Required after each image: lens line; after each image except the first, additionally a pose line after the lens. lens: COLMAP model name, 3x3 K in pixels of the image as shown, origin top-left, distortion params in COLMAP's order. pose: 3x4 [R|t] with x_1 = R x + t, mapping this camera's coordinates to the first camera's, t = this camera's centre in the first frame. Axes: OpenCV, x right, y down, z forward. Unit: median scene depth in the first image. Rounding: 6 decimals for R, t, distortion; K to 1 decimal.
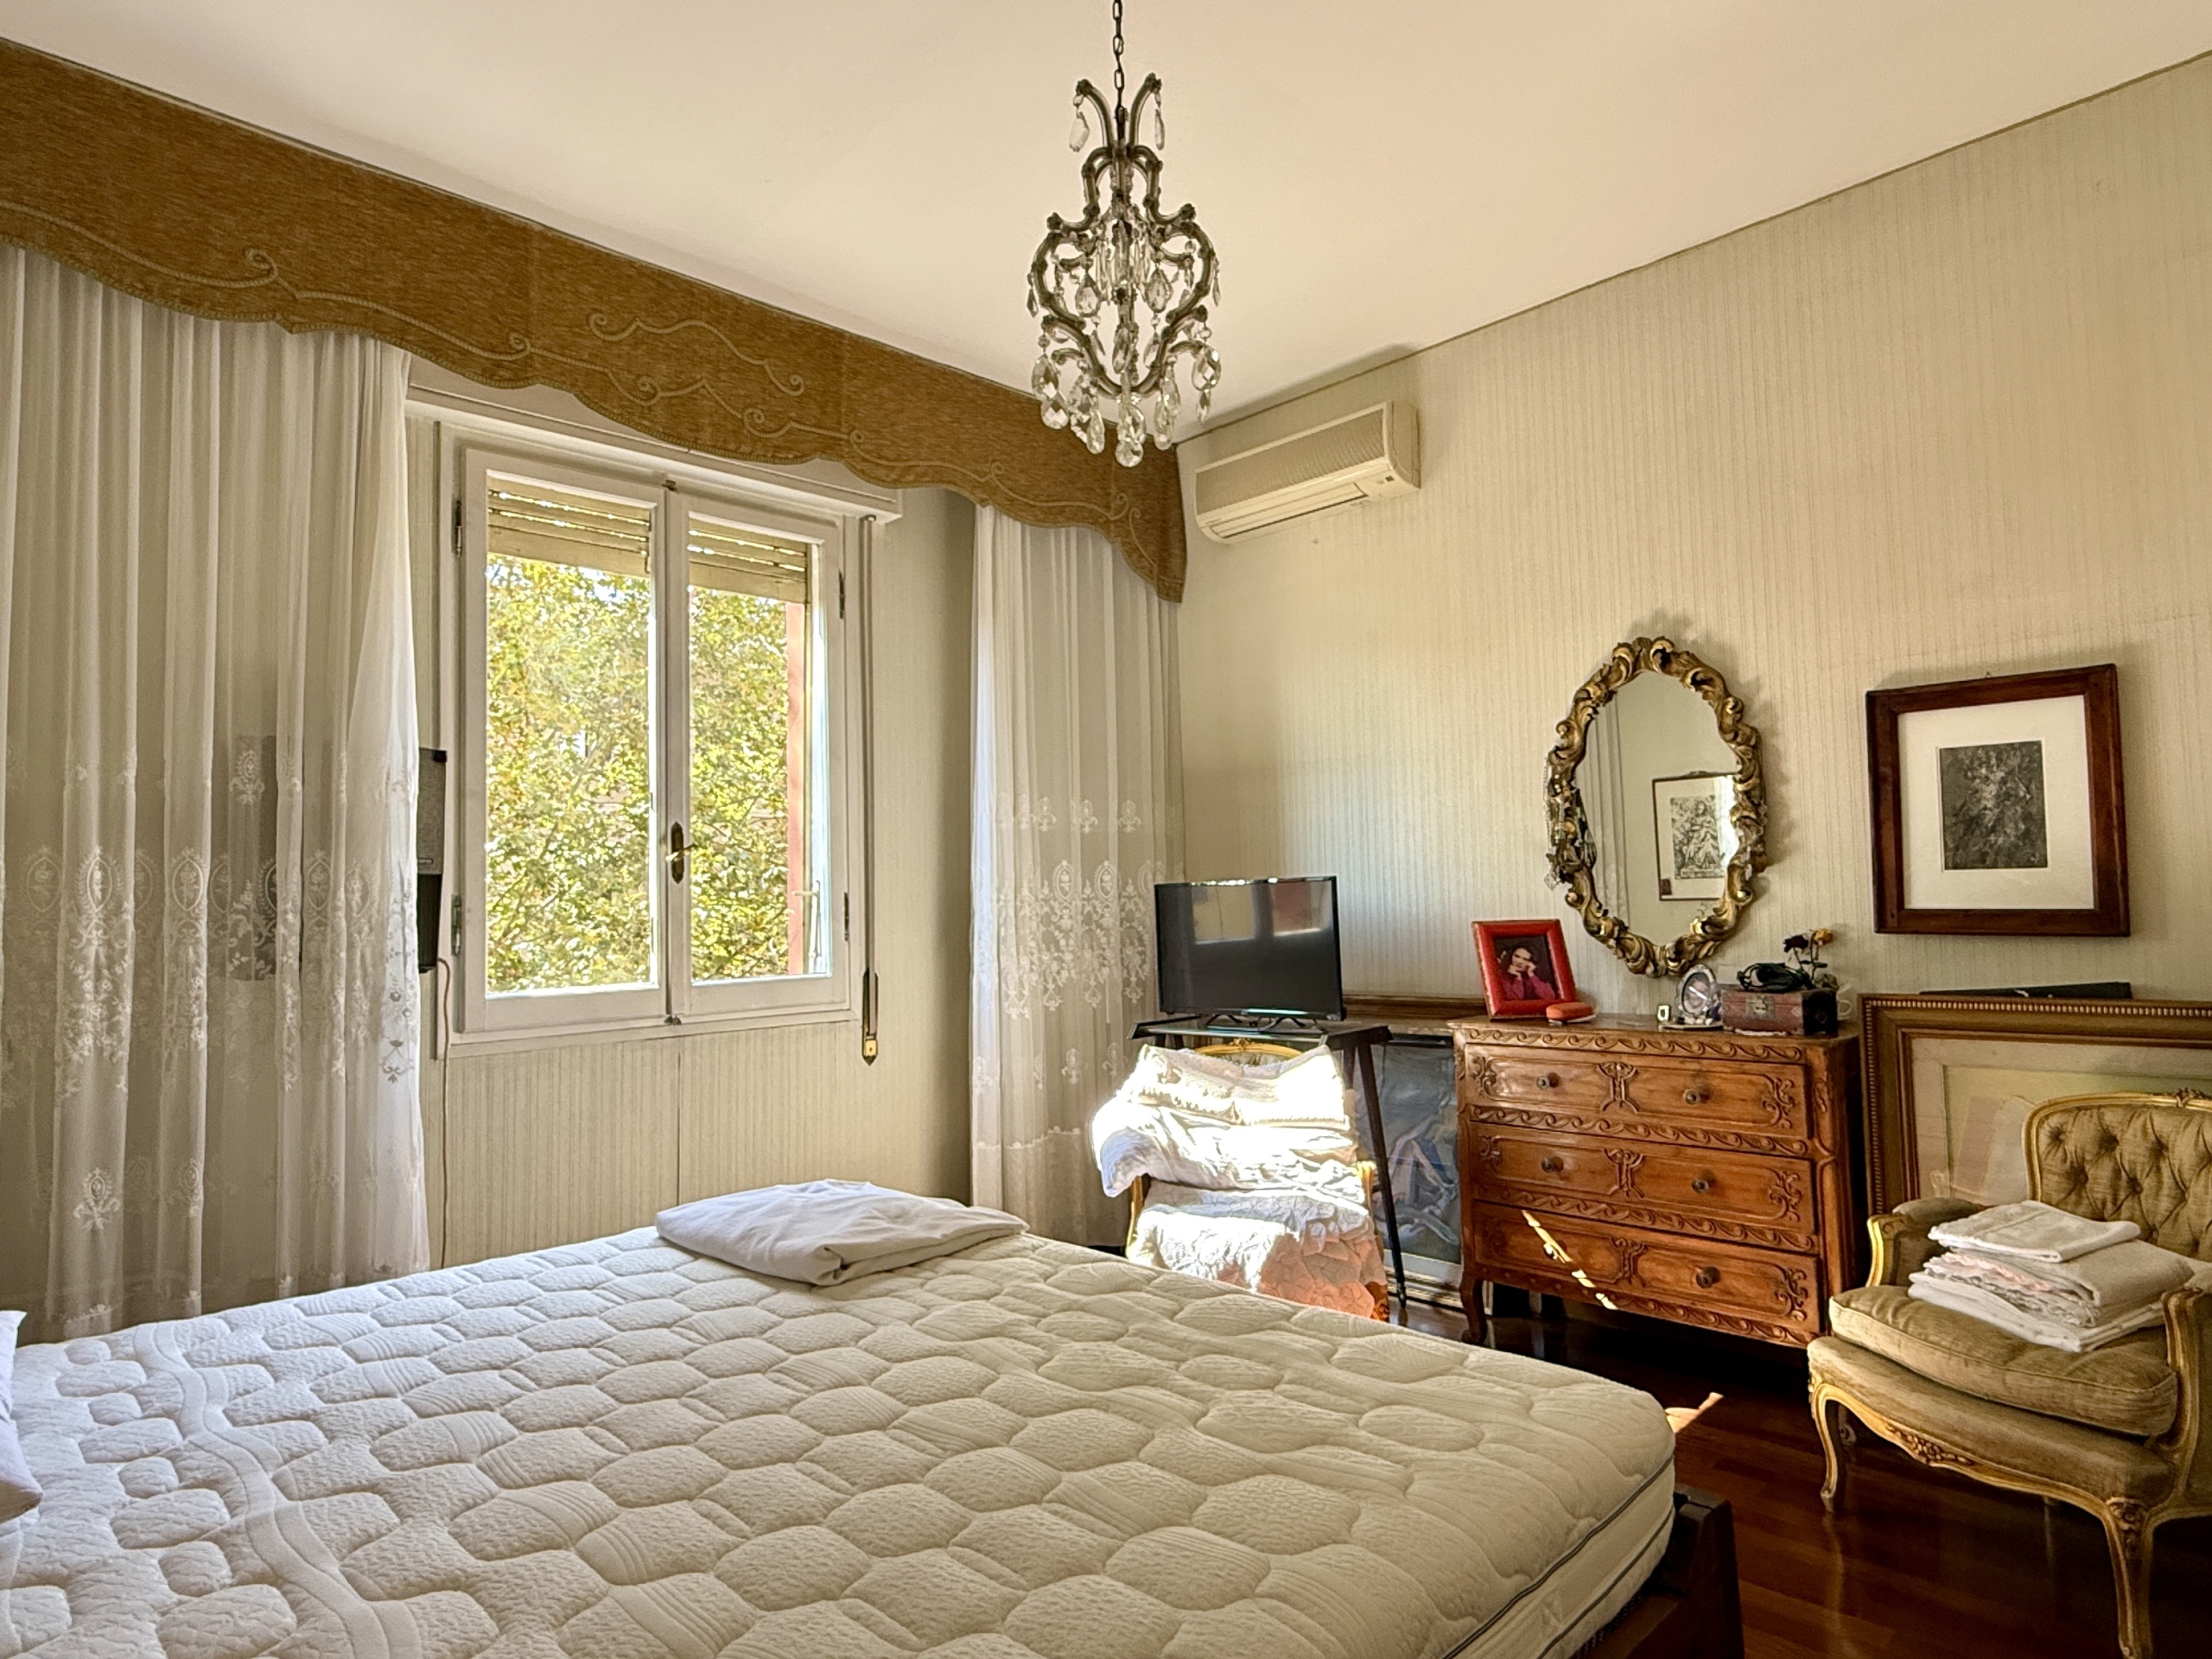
lens RADIAL K [[1313.5, 0, 1100.1], [0, 1313.5, 830.5], [0, 0, 1]] dist [0.001506, -0.002254]
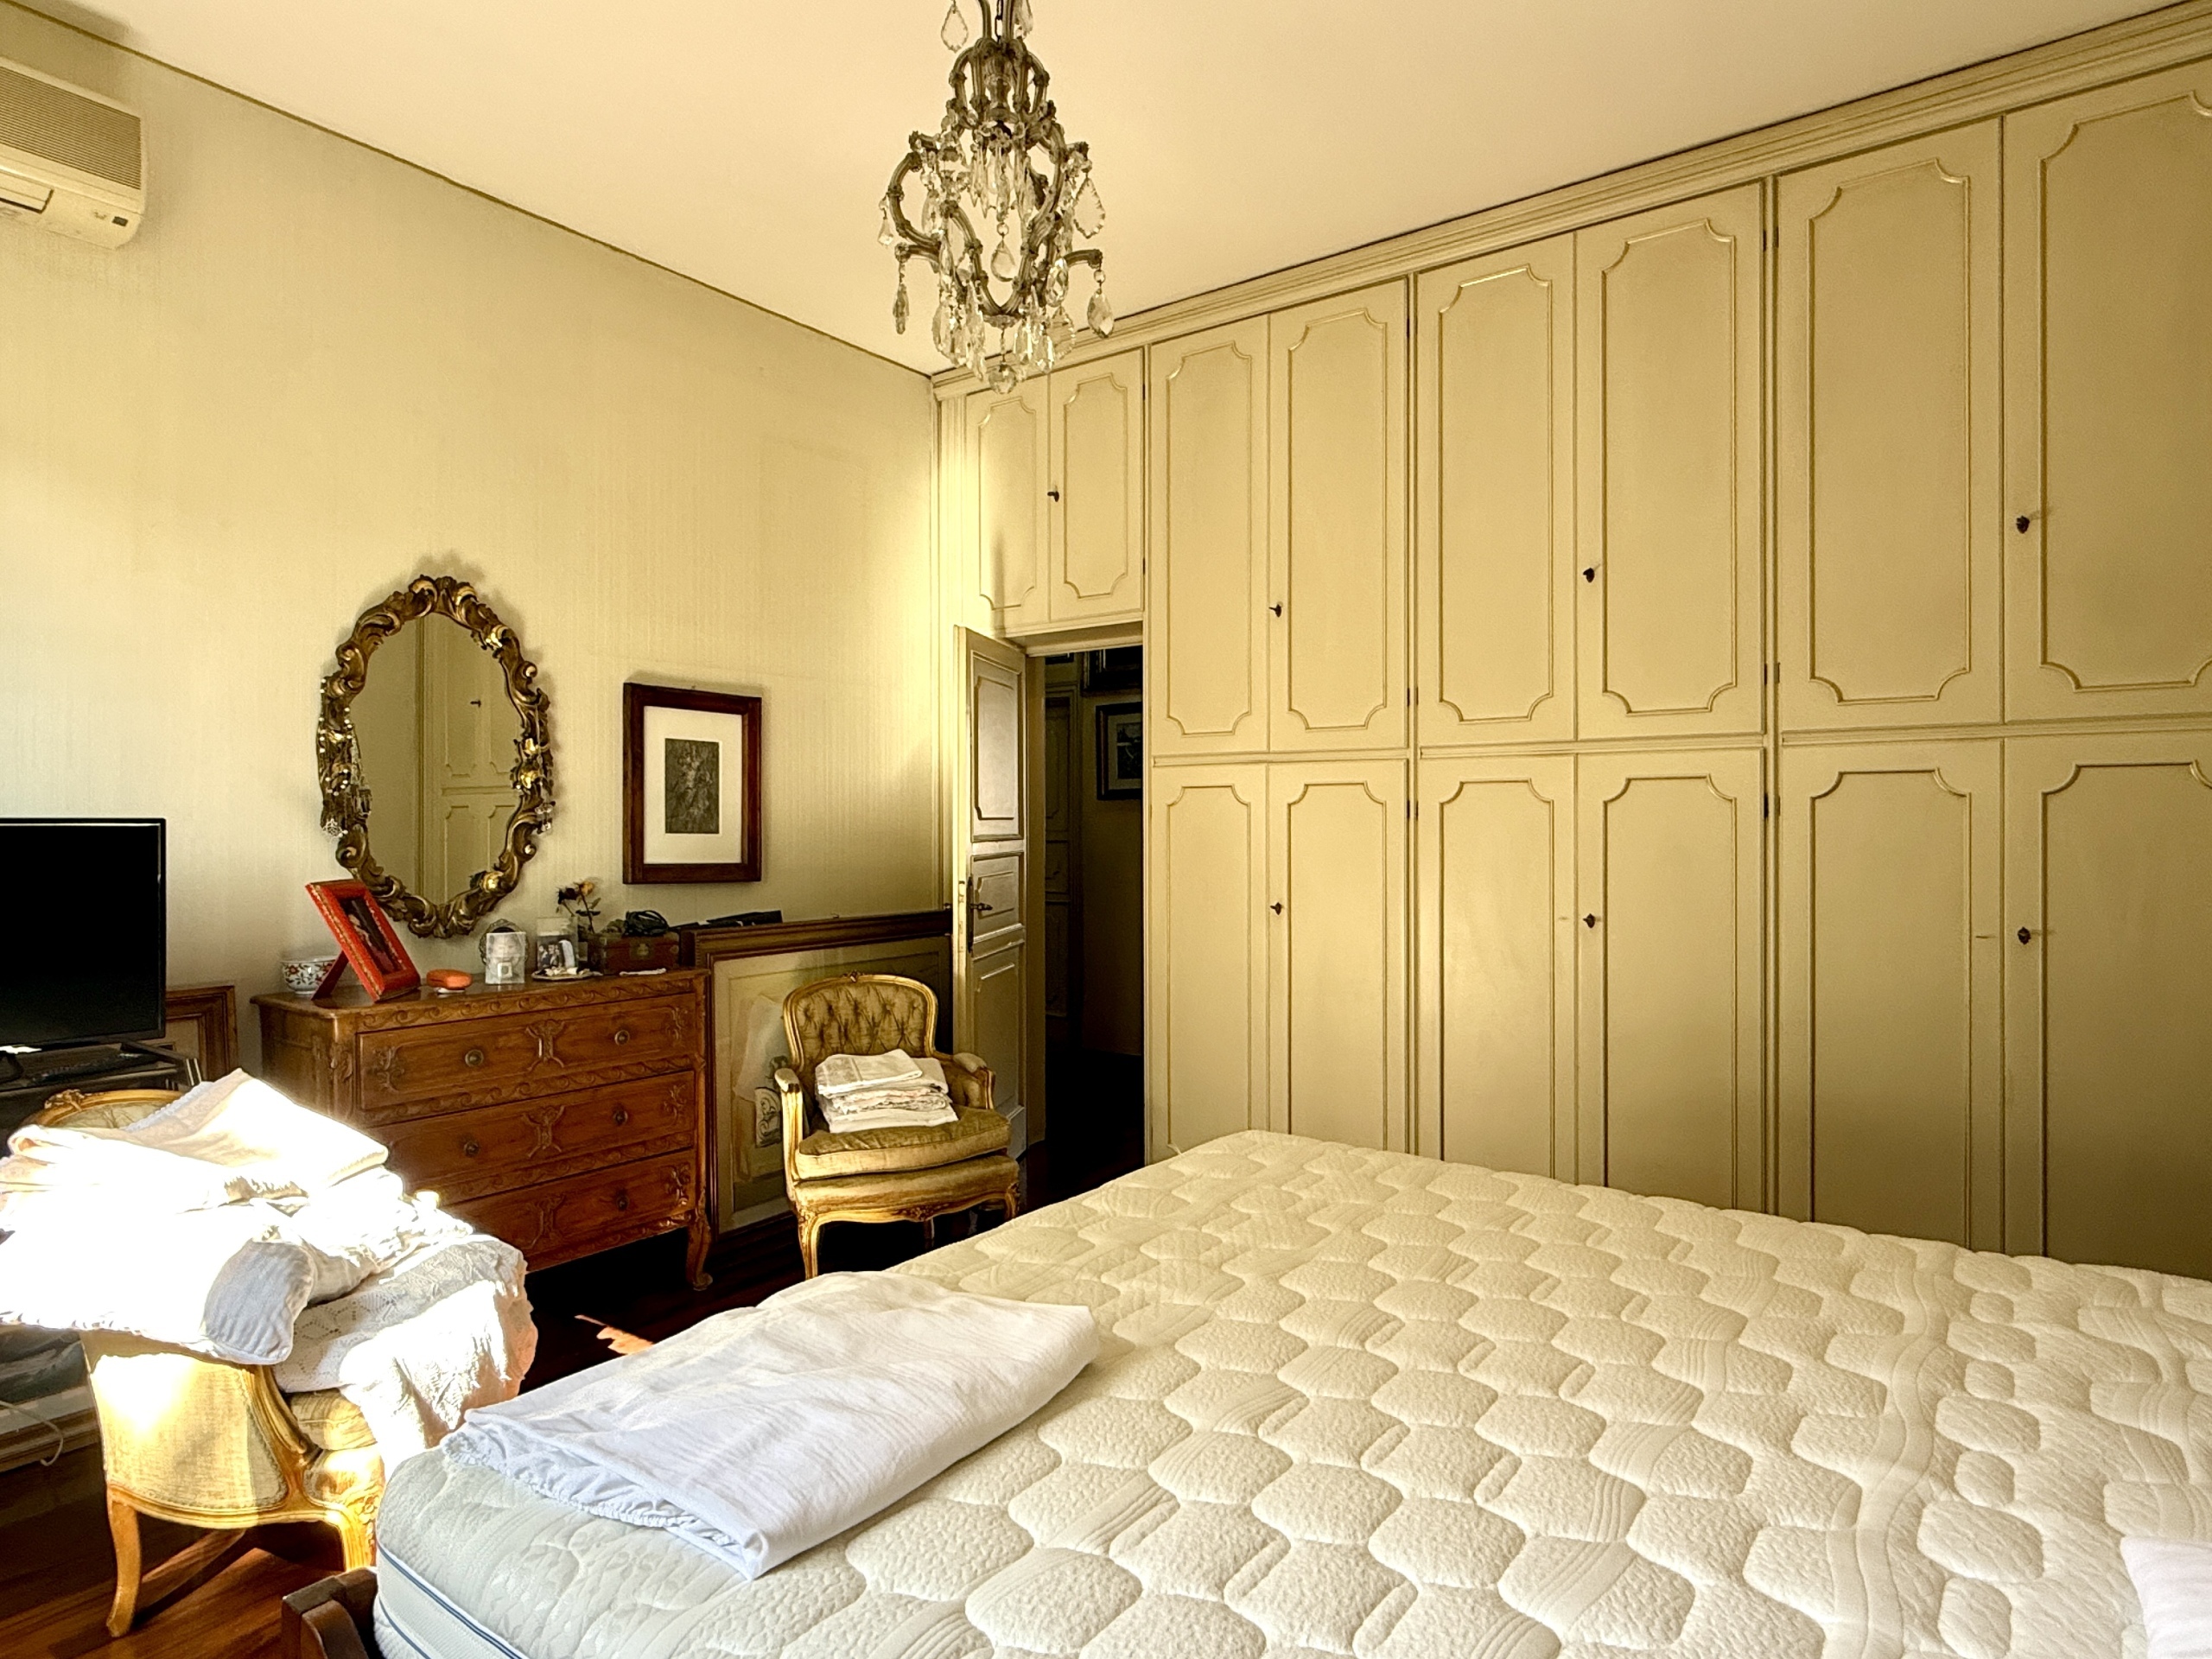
lens RADIAL K [[1313.5, 0, 1100.3], [0, 1313.5, 828.9], [0, 0, 1]] dist [0.001506, -0.002254]
pose [[-0.204448, 0.022997, 0.978607, -0.711298], [-0.049501, 0.998202, -0.033799, 0.049281], [-0.977625, -0.055353, -0.202942, 0.866086]]
